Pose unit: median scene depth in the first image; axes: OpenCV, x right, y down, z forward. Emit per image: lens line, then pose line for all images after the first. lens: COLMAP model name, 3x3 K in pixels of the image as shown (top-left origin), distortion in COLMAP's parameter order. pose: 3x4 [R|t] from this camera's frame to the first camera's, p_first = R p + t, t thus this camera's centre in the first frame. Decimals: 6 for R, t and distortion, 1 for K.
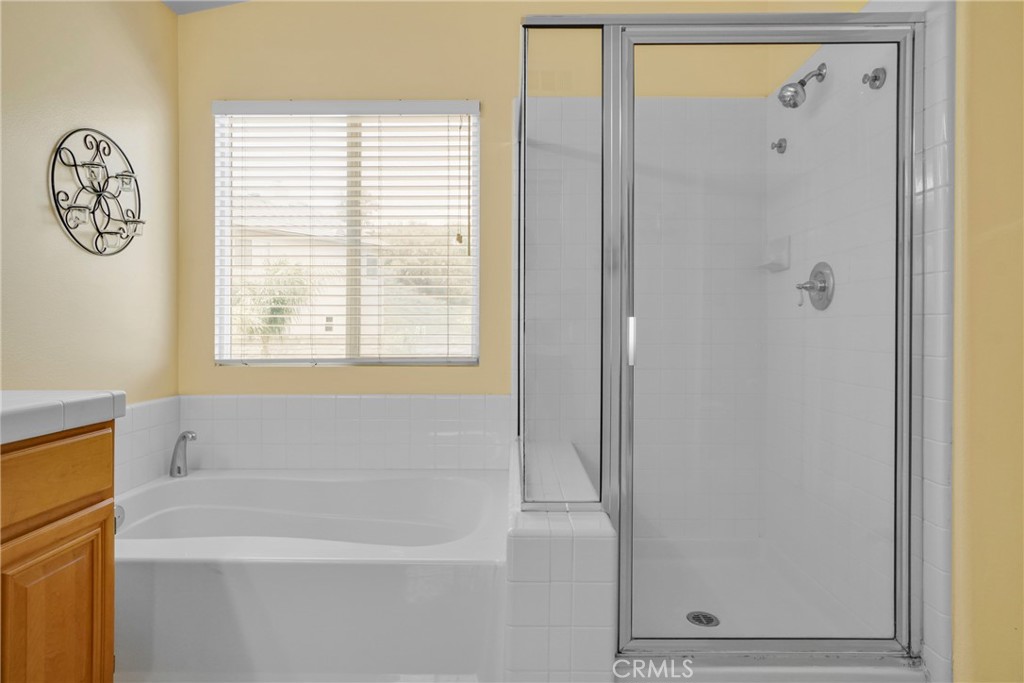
lens RADIAL K [[608.1, 0, 510.9], [0, 608.1, 321.9], [0, 0, 1]] dist [0.000495, 0.001131]
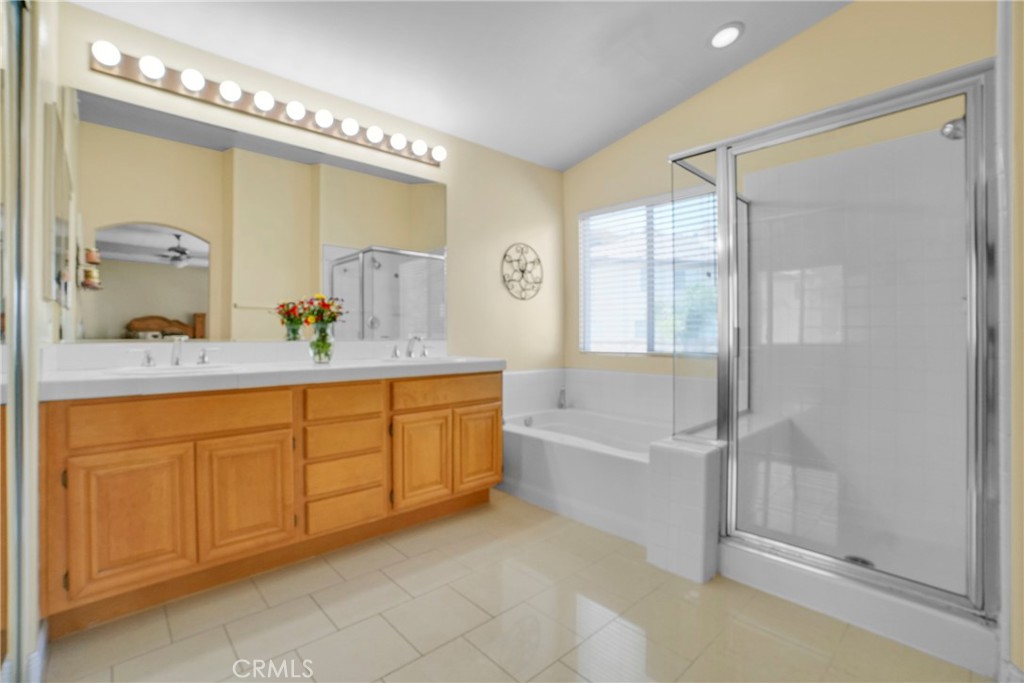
lens RADIAL K [[463.5, 0, 505.8], [0, 463.5, 331.7], [0, 0, 1]] dist [-0.053846, 0.018674]
pose [[0.684531, -0.001420, -0.728983, 0.497811], [0.003662, 0.999992, 0.001491, 0.001131], [0.728975, -0.003690, 0.684531, -0.186308]]
